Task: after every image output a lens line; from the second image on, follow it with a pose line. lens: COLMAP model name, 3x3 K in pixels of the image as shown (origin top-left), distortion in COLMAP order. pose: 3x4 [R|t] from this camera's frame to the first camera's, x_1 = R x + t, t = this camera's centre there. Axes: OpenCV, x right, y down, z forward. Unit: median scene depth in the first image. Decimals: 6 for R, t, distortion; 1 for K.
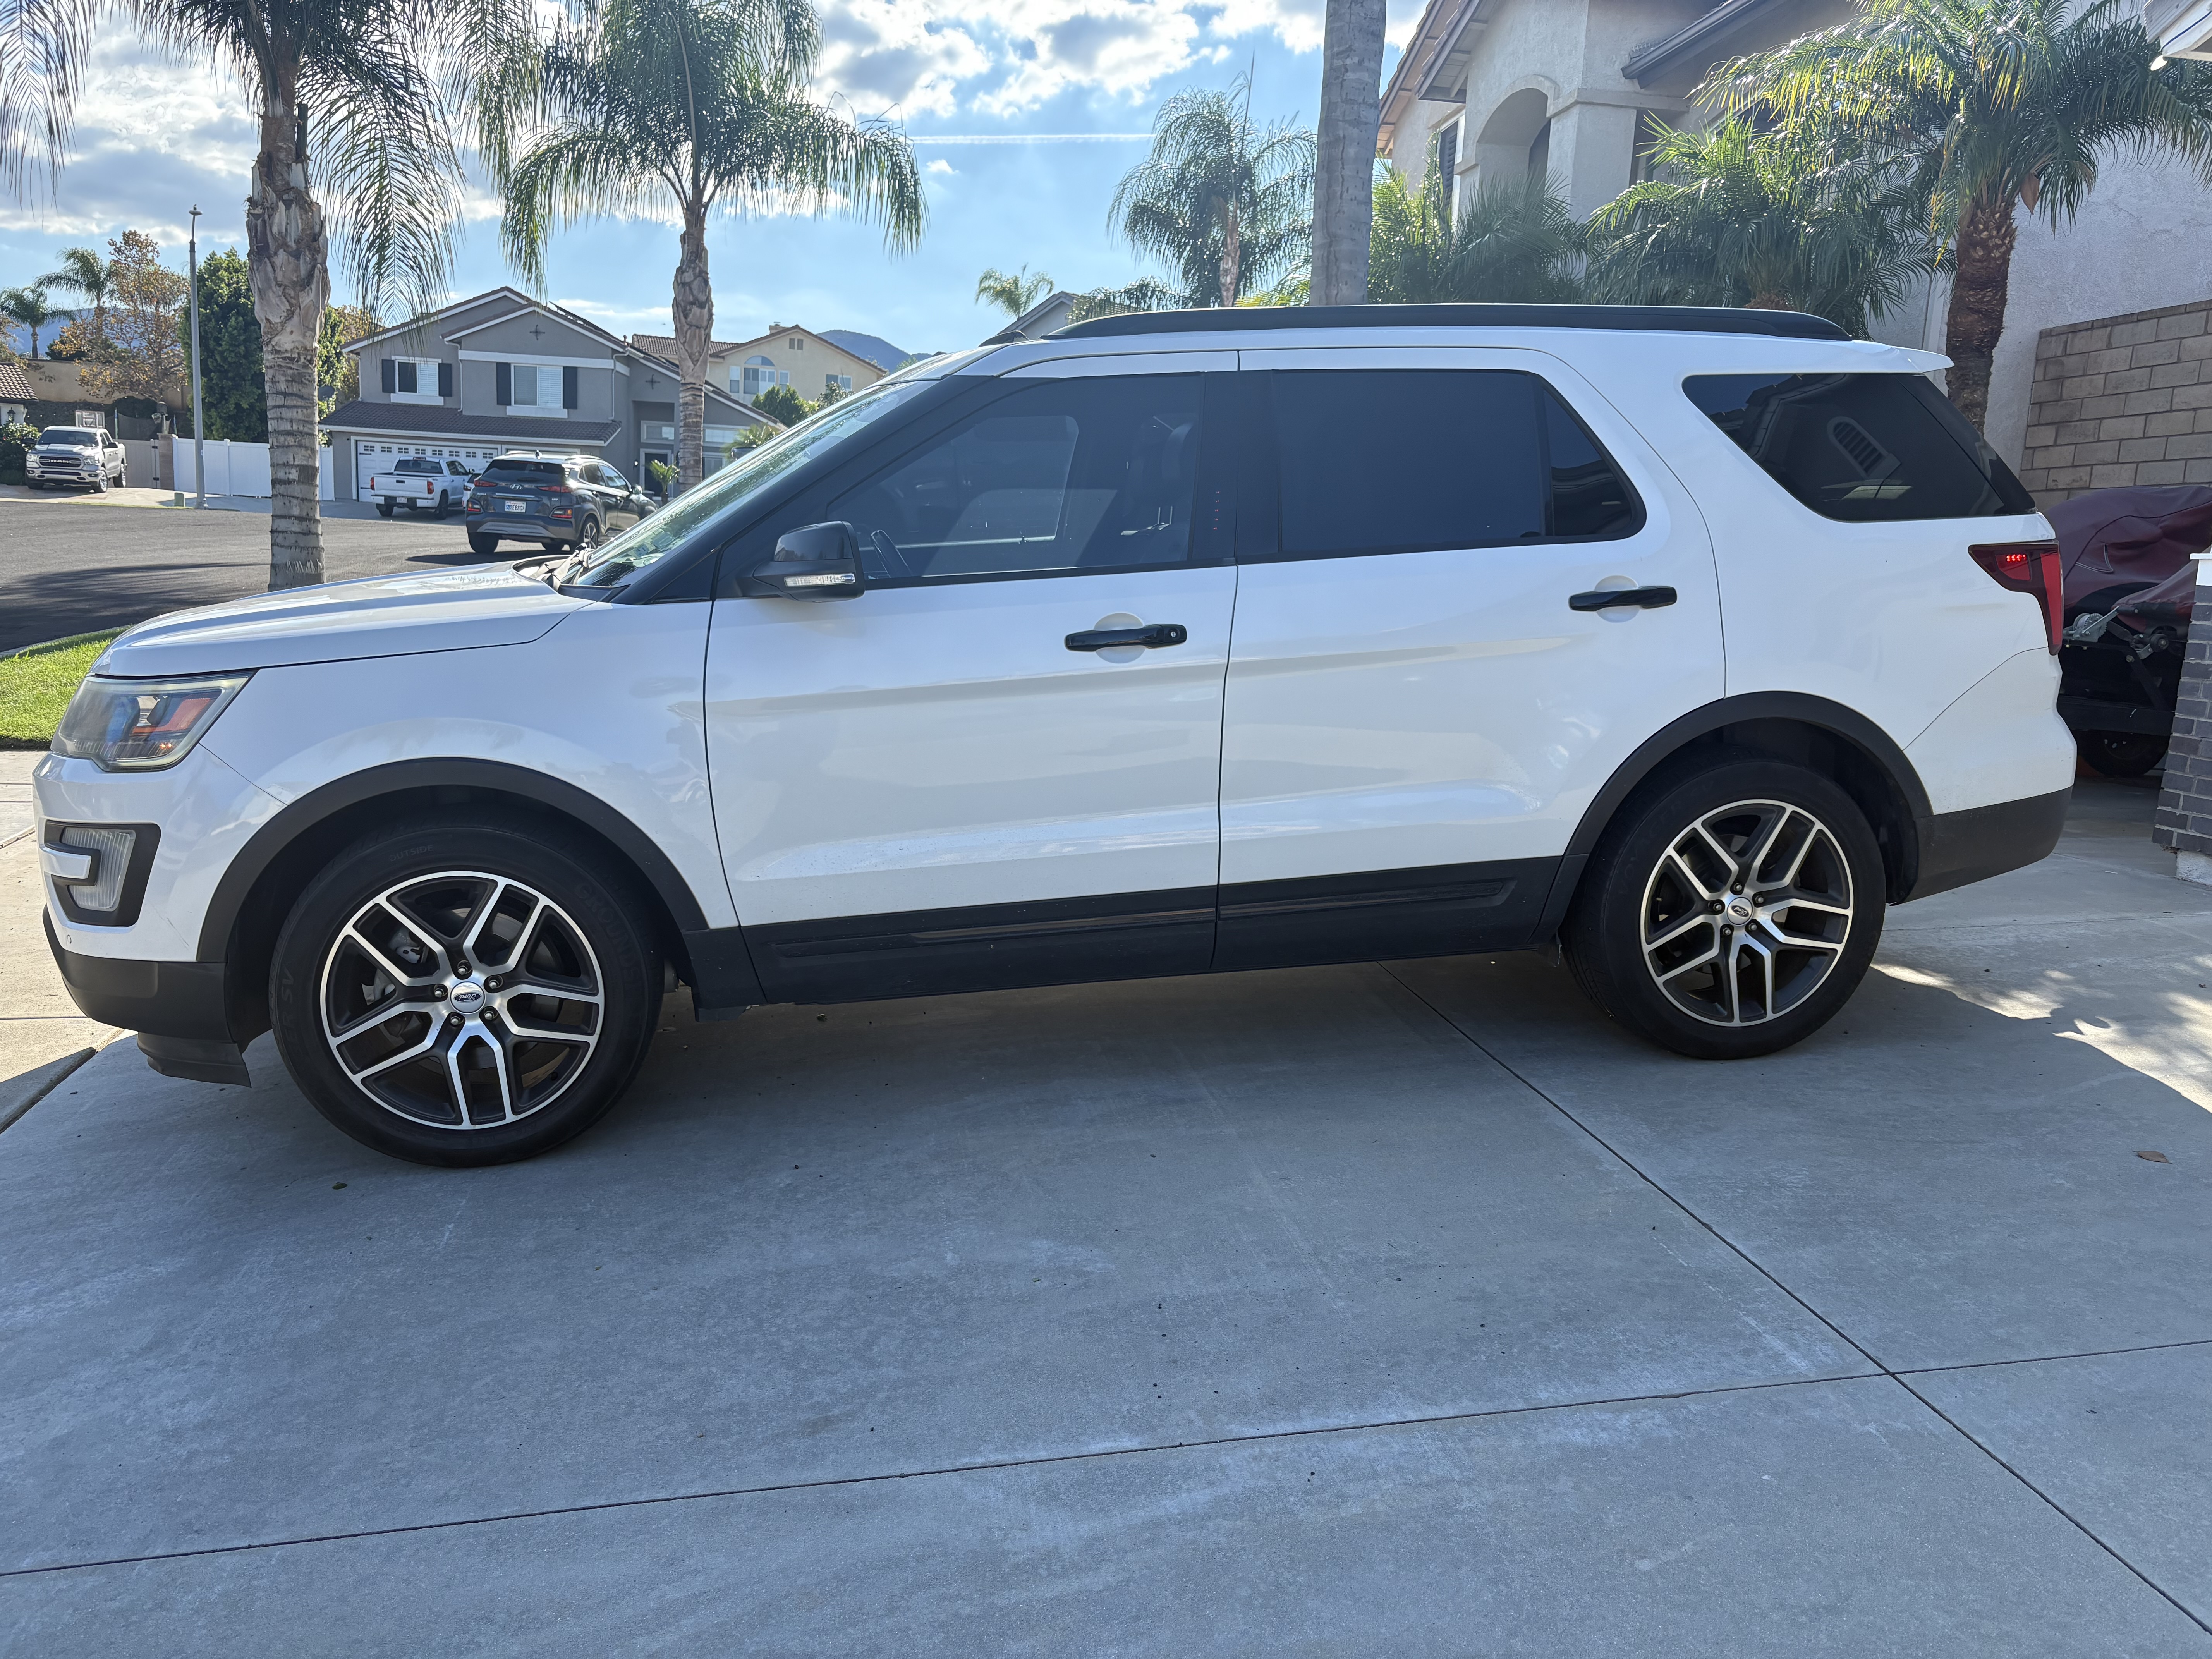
lens RADIAL K [[1668.9, 0, 1081.3], [0, 1668.9, 878.0], [0, 0, 1]] dist [0.029555, -0.011897]
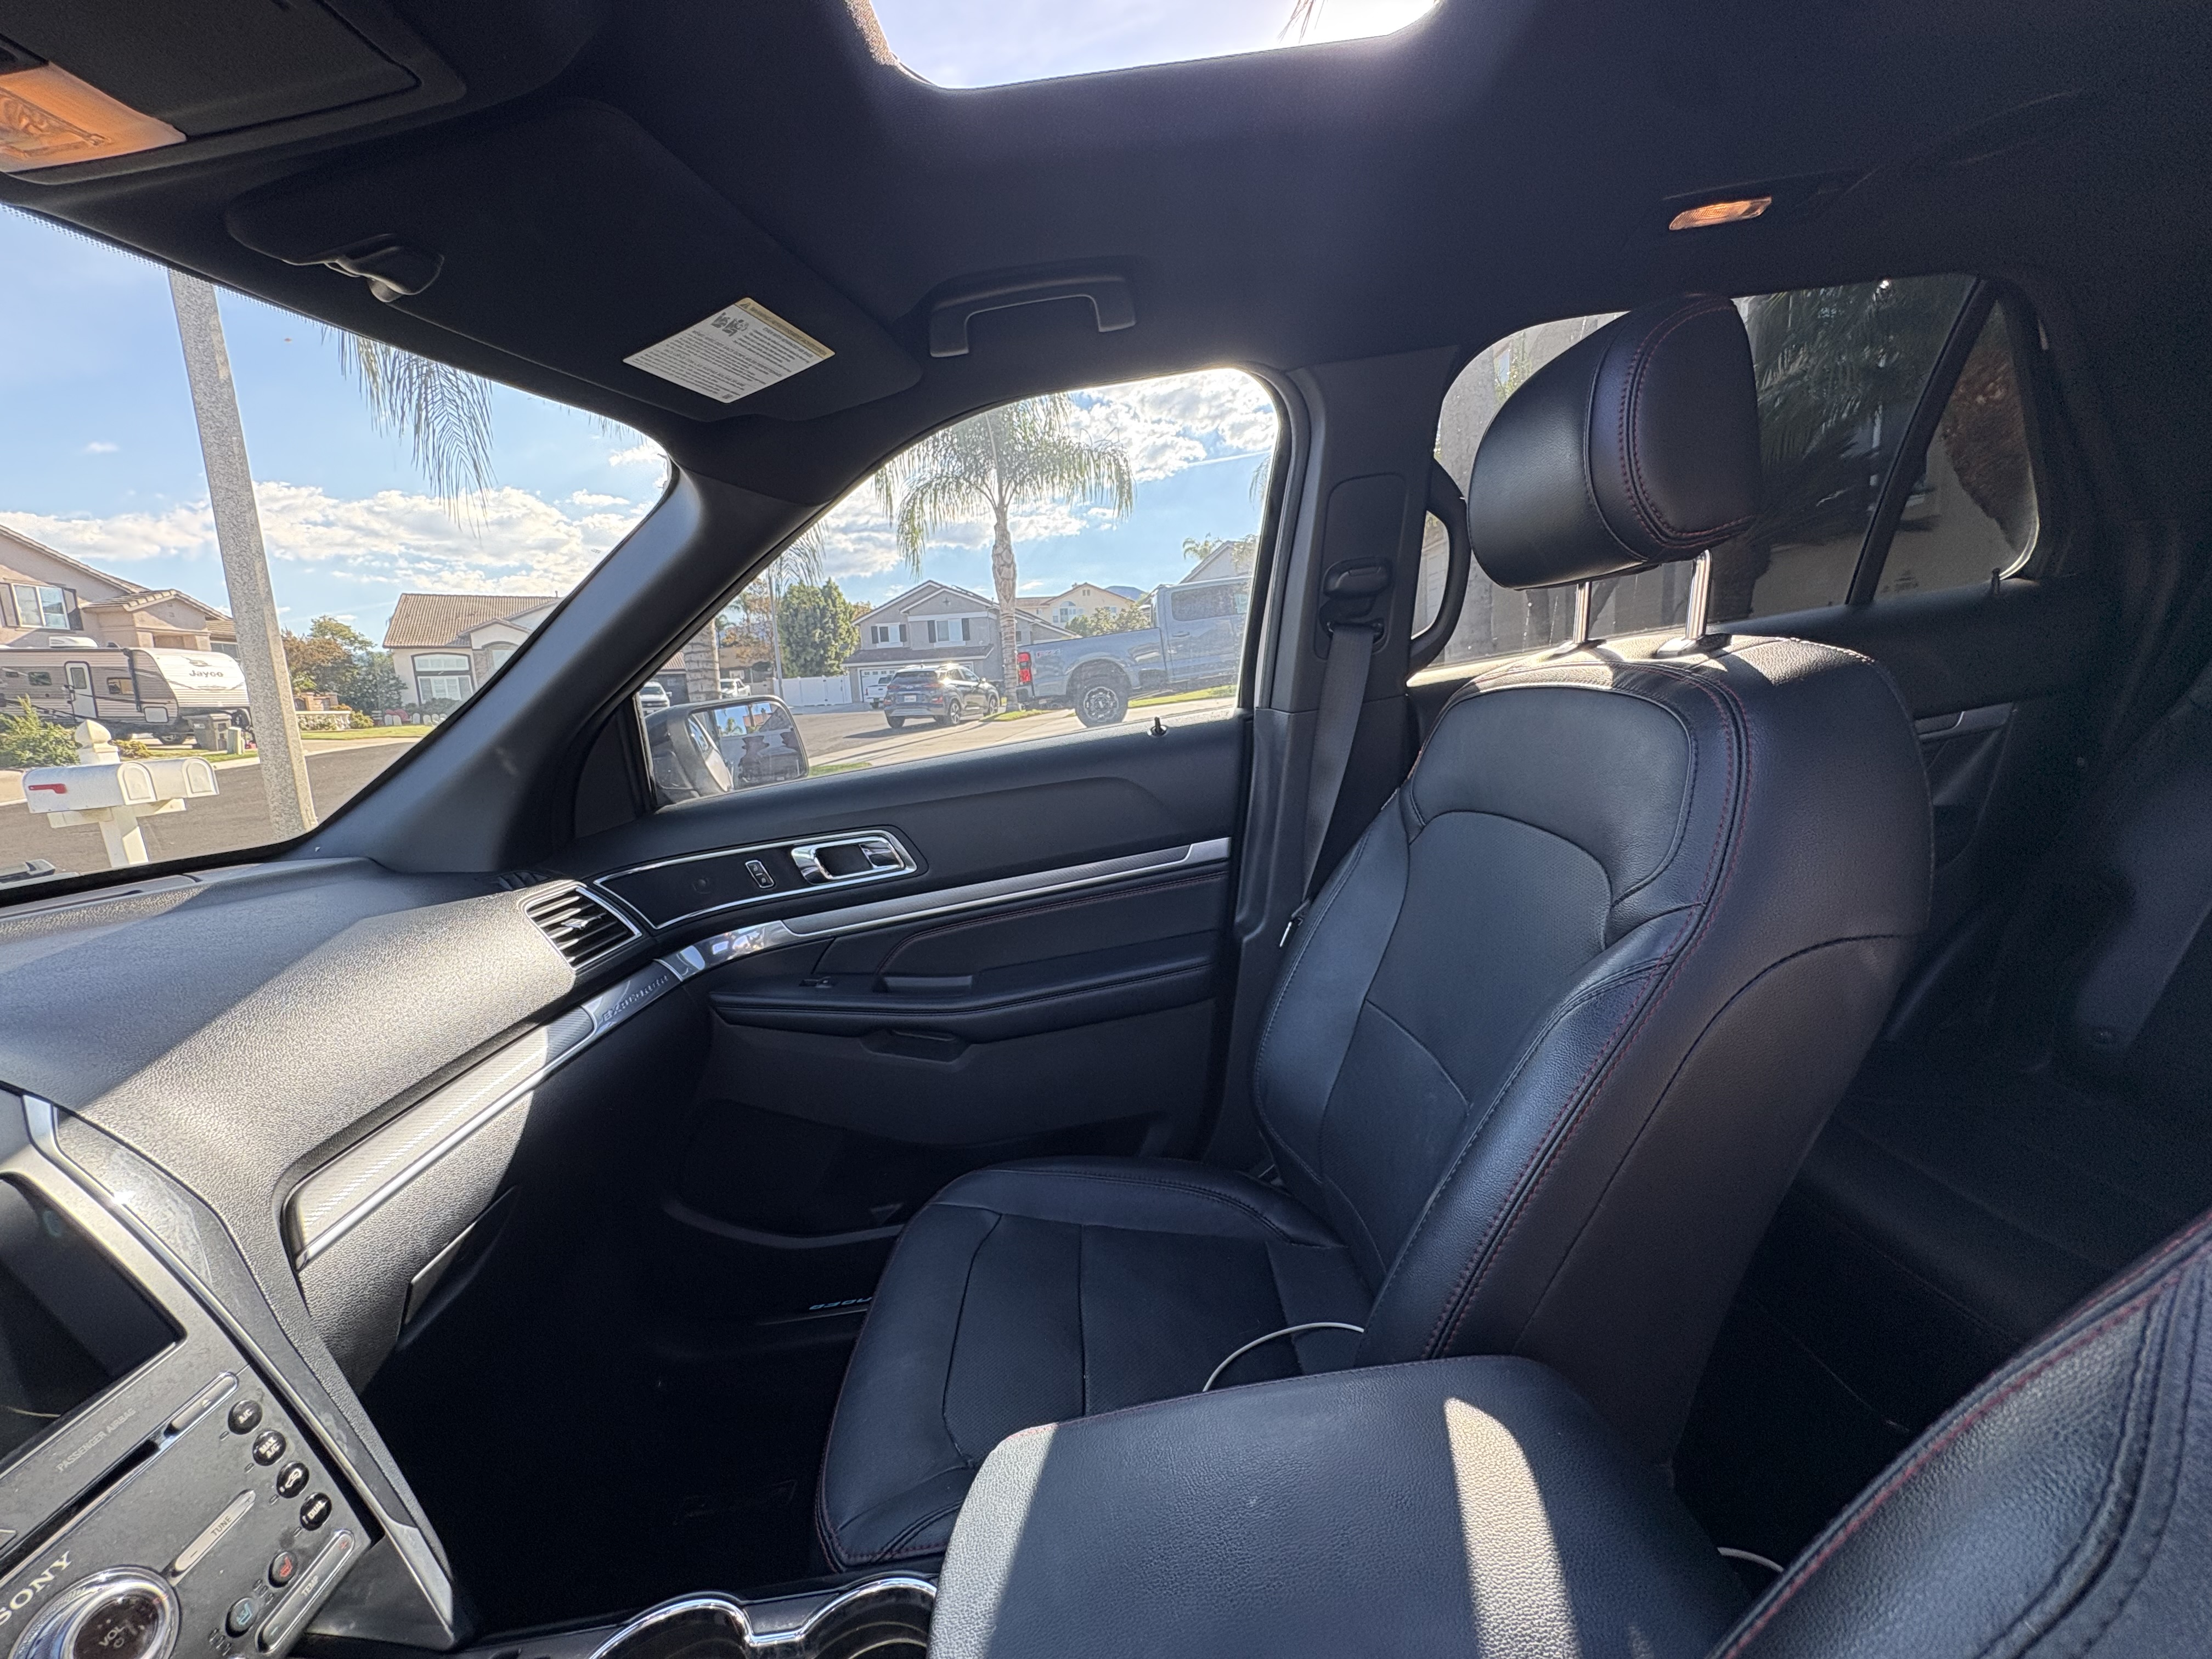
lens RADIAL K [[881.7, 0, 1108.2], [0, 881.7, 829.3], [0, 0, 1]] dist [-0.000694, 0.000680]
pose [[0.982638, -0.078055, -0.168313, -0.005455], [0.071448, 0.996430, -0.044967, -0.035680], [0.171222, 0.032161, 0.984707, 0.159535]]
